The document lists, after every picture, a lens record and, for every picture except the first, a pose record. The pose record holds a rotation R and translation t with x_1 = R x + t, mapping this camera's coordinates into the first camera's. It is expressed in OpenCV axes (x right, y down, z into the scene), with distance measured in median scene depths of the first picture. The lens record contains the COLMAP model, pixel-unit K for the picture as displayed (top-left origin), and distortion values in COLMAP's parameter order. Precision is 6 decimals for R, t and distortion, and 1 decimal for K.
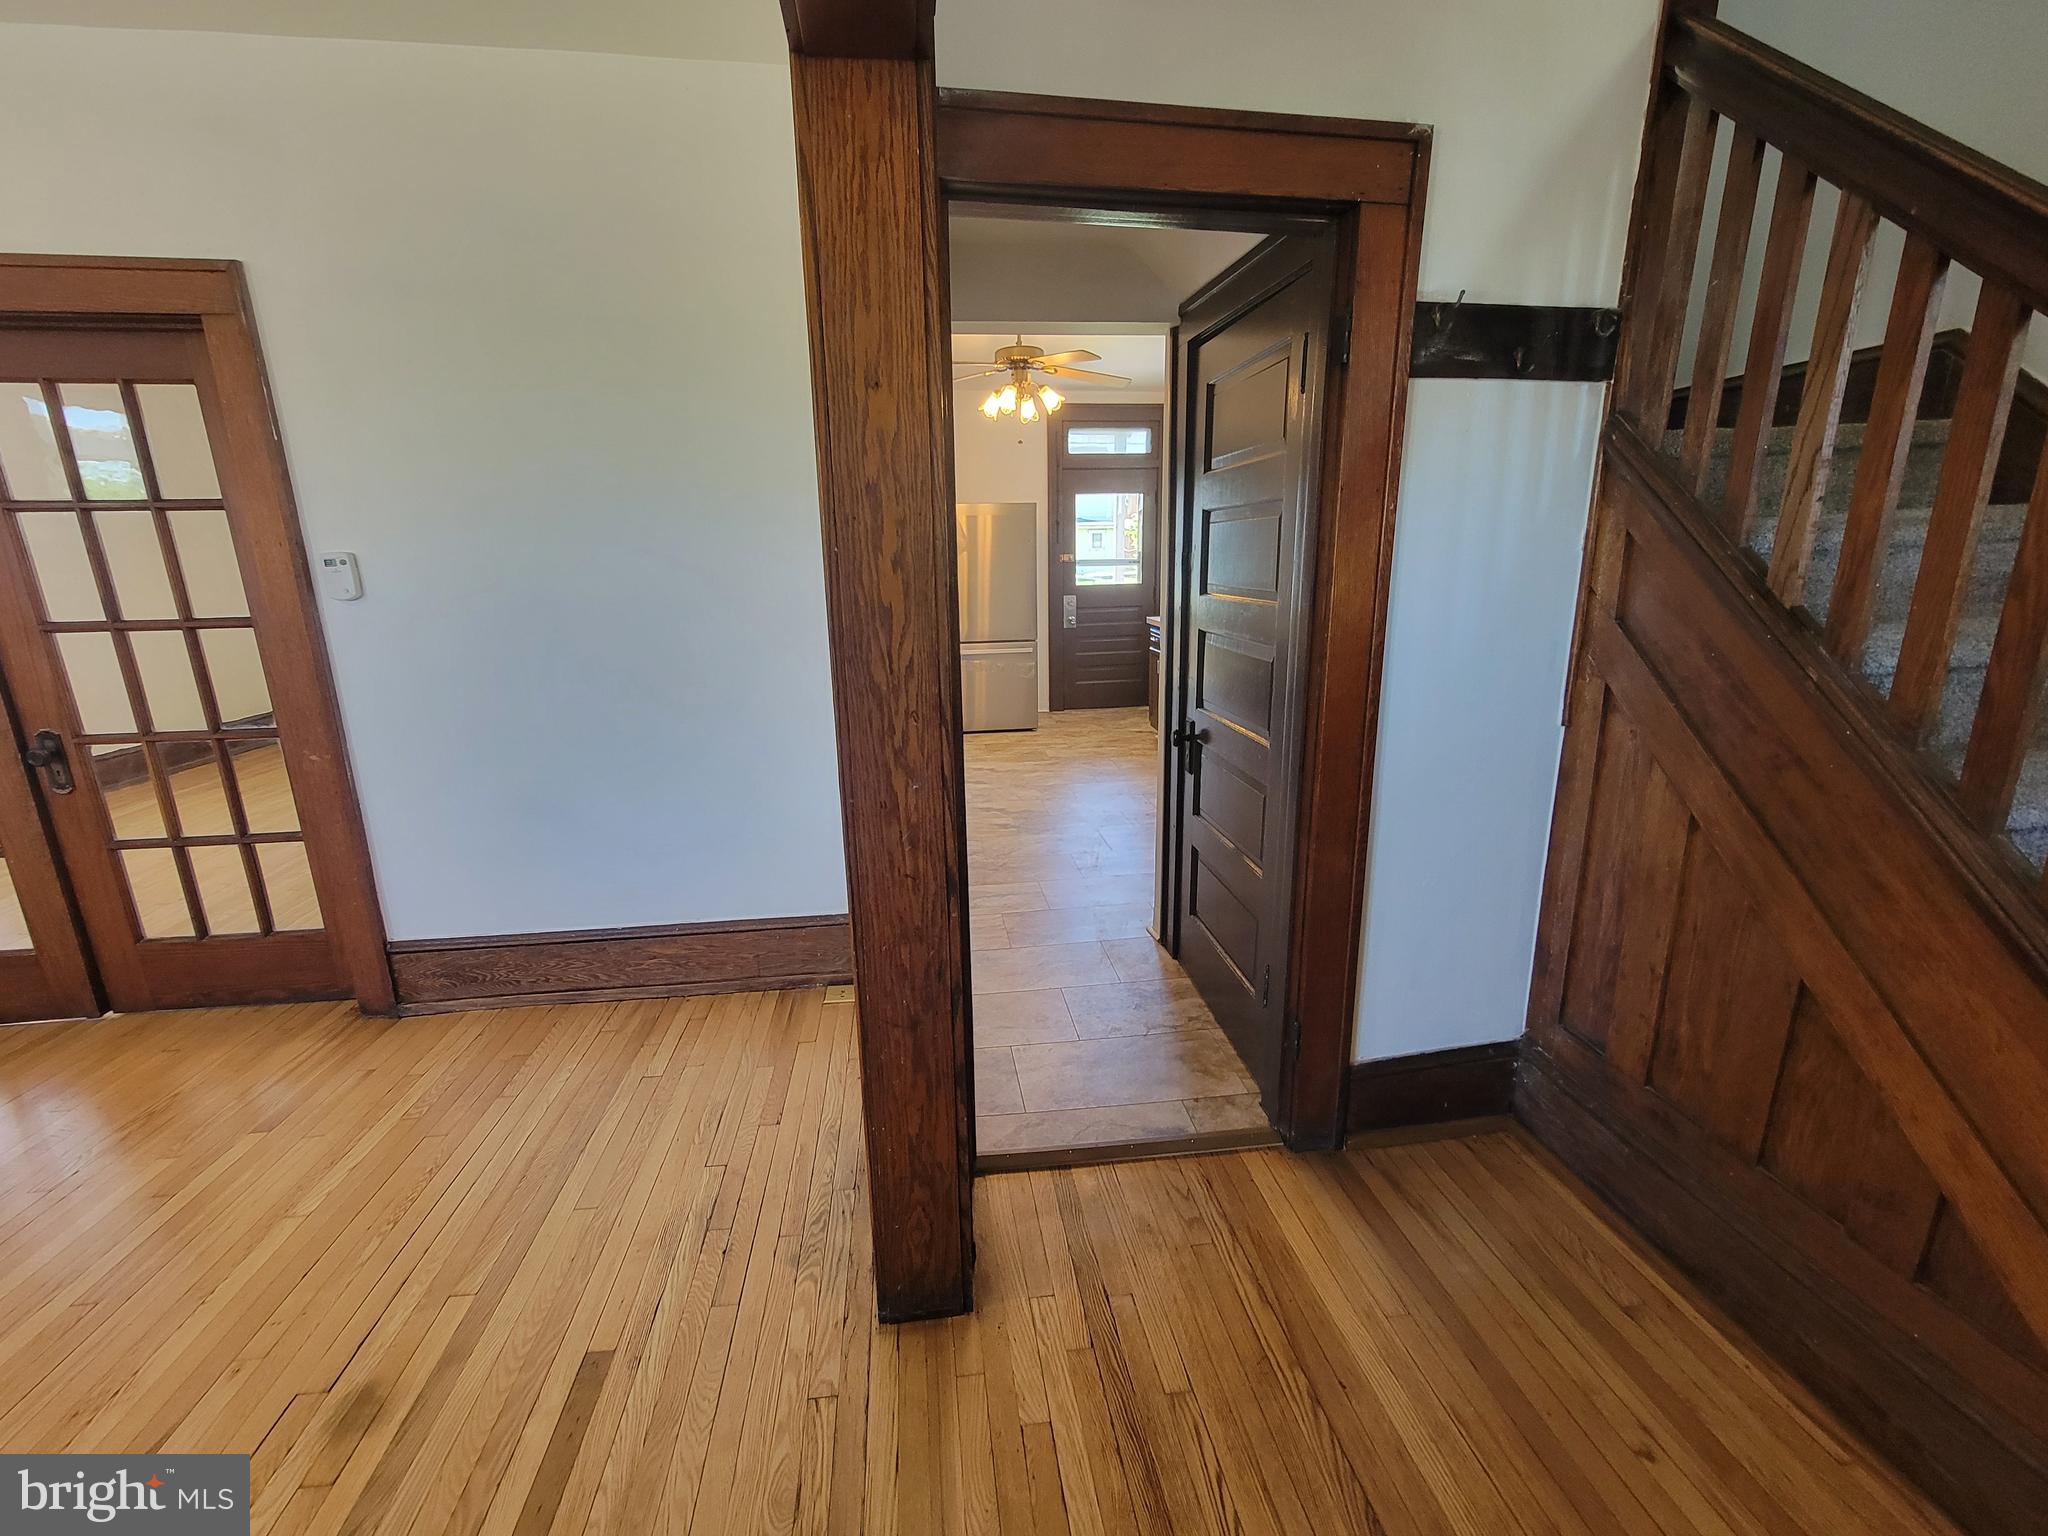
lens RADIAL K [[838.4, 0, 1024.1], [0, 838.4, 757.7], [0, 0, 1]] dist [-0.003960, 0.000171]
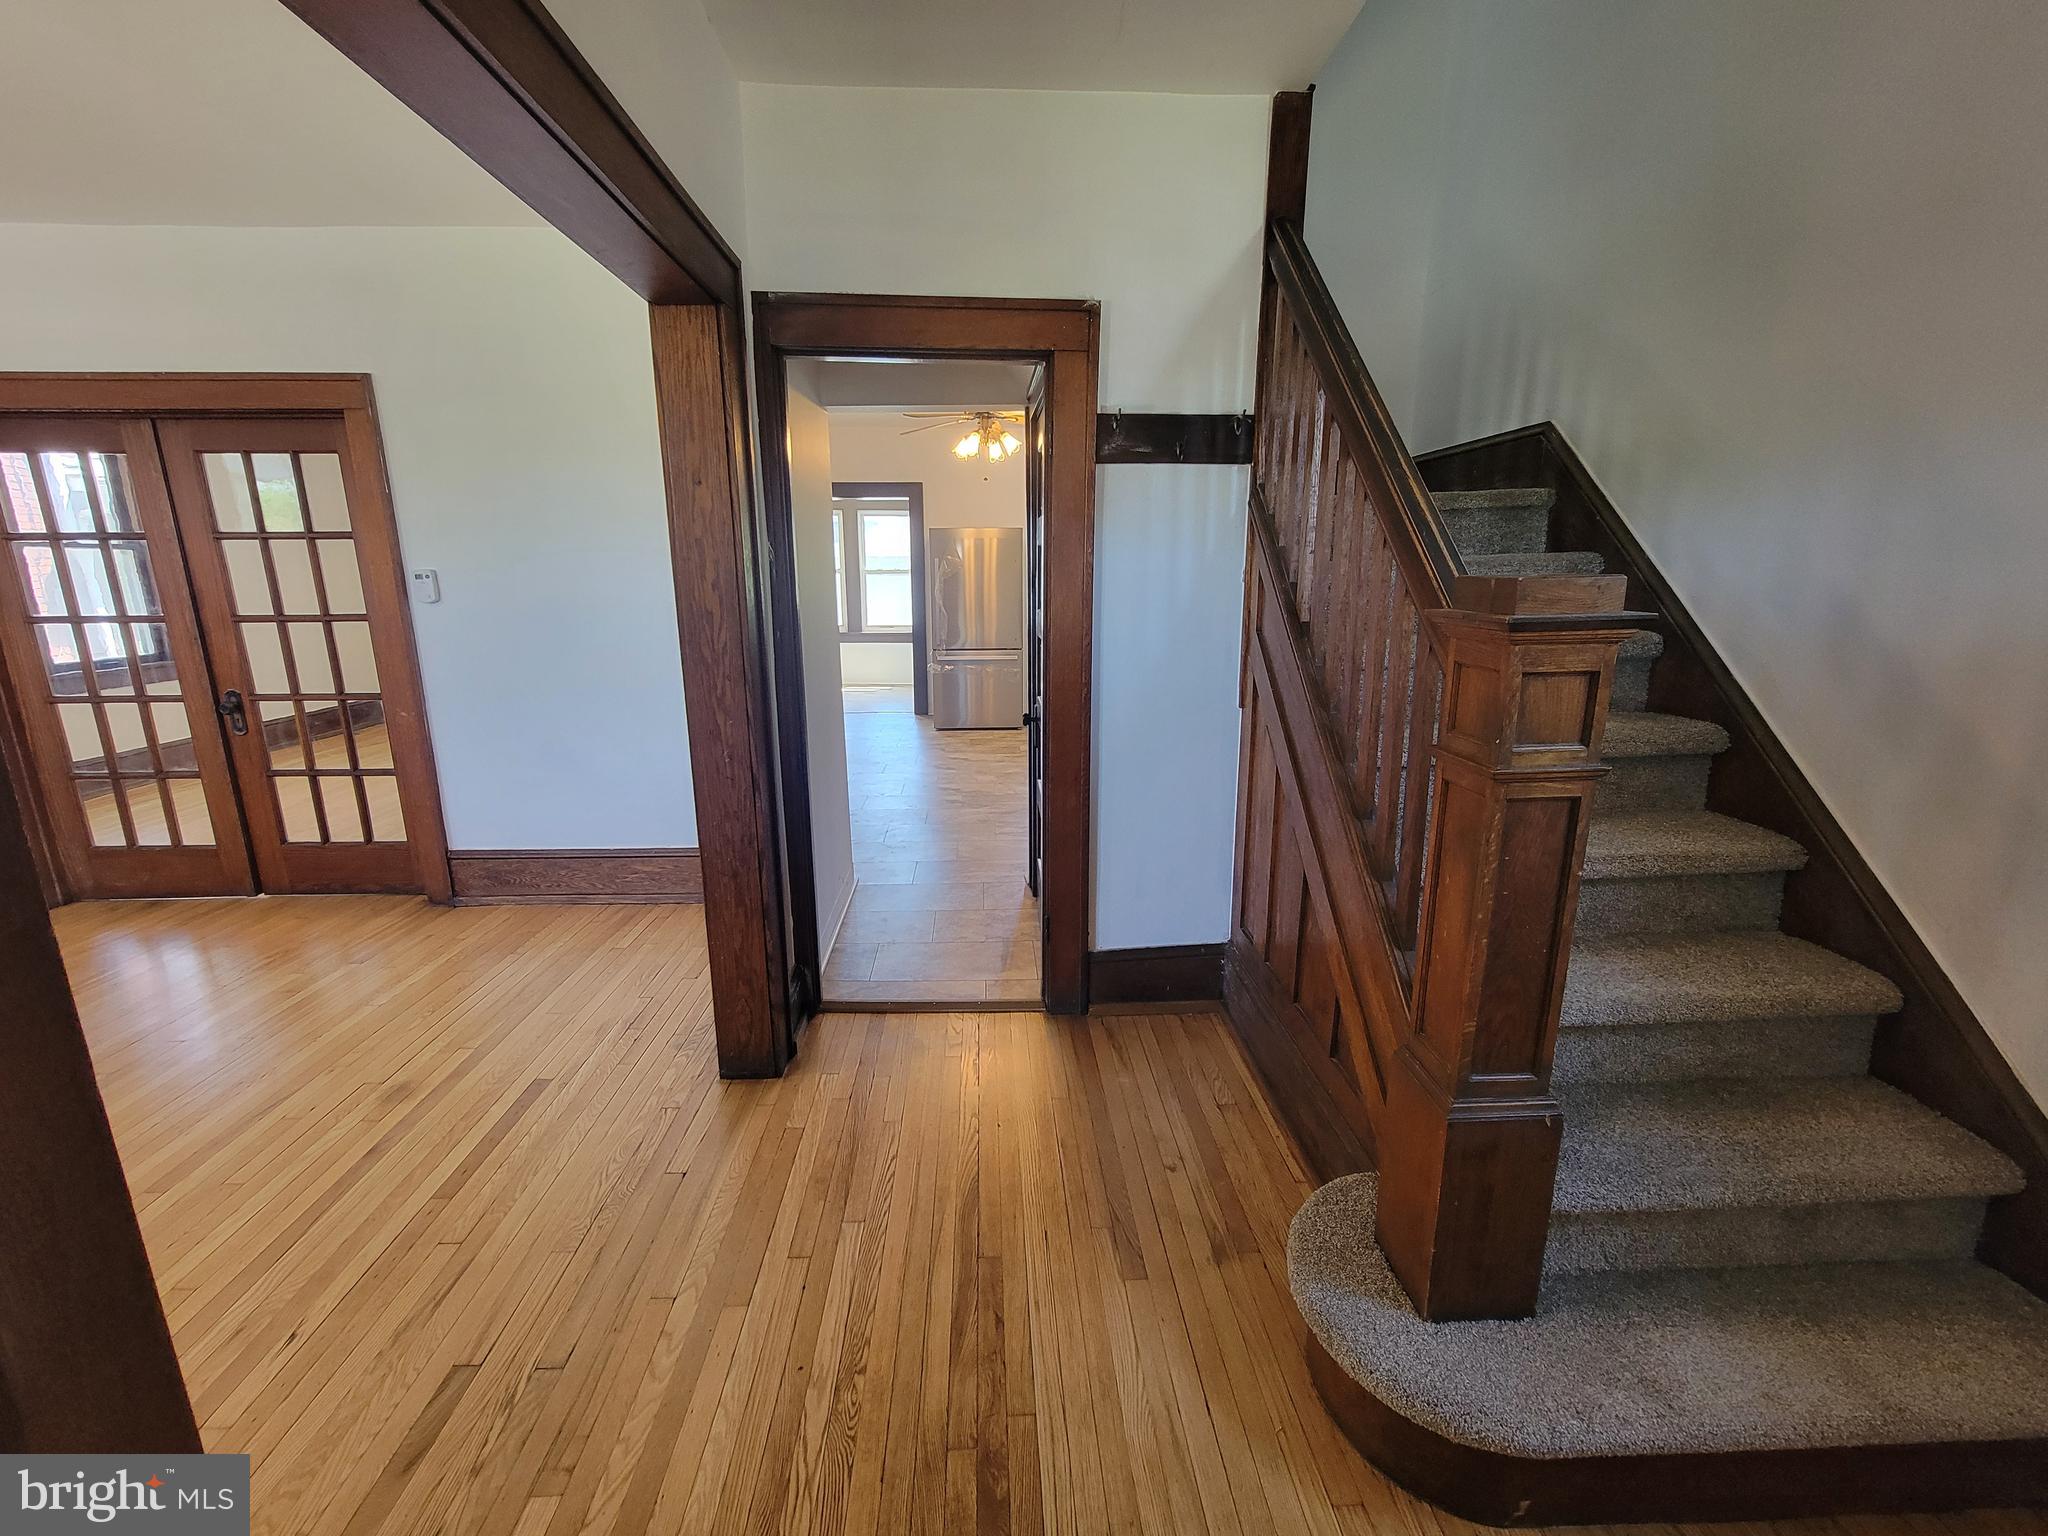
lens RADIAL K [[838.4, 0, 1022.6], [0, 838.4, 758.2], [0, 0, 1]] dist [-0.003960, 0.000171]
pose [[0.995535, 0.032510, -0.088622, 0.430866], [-0.033961, 0.999312, -0.014919, 0.081603], [0.088076, 0.017862, 0.995954, -0.424925]]
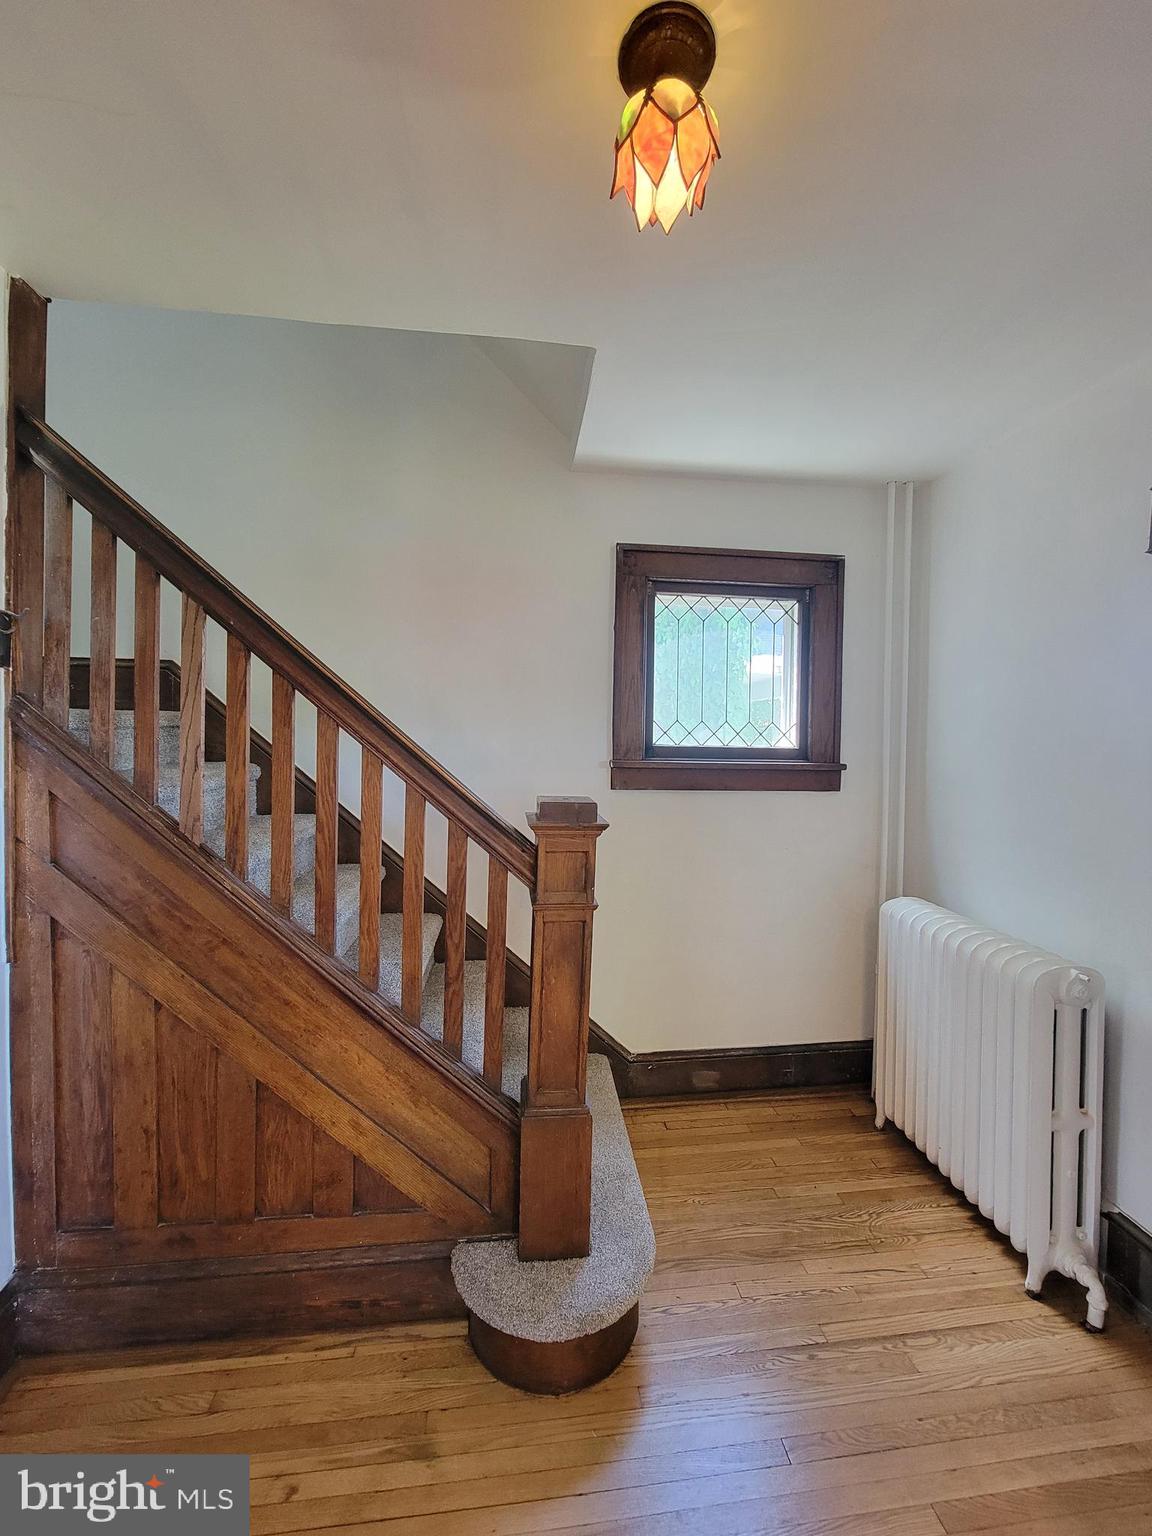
lens RADIAL K [[628.8, 0, 573.4], [0, 628.8, 758.9], [0, 0, 1]] dist [-0.003960, 0.000171]
pose [[0.019404, -0.010044, 0.999761, -0.161838], [0.217749, 0.975989, 0.005579, -0.147978], [-0.975812, 0.217589, 0.021125, 0.217978]]
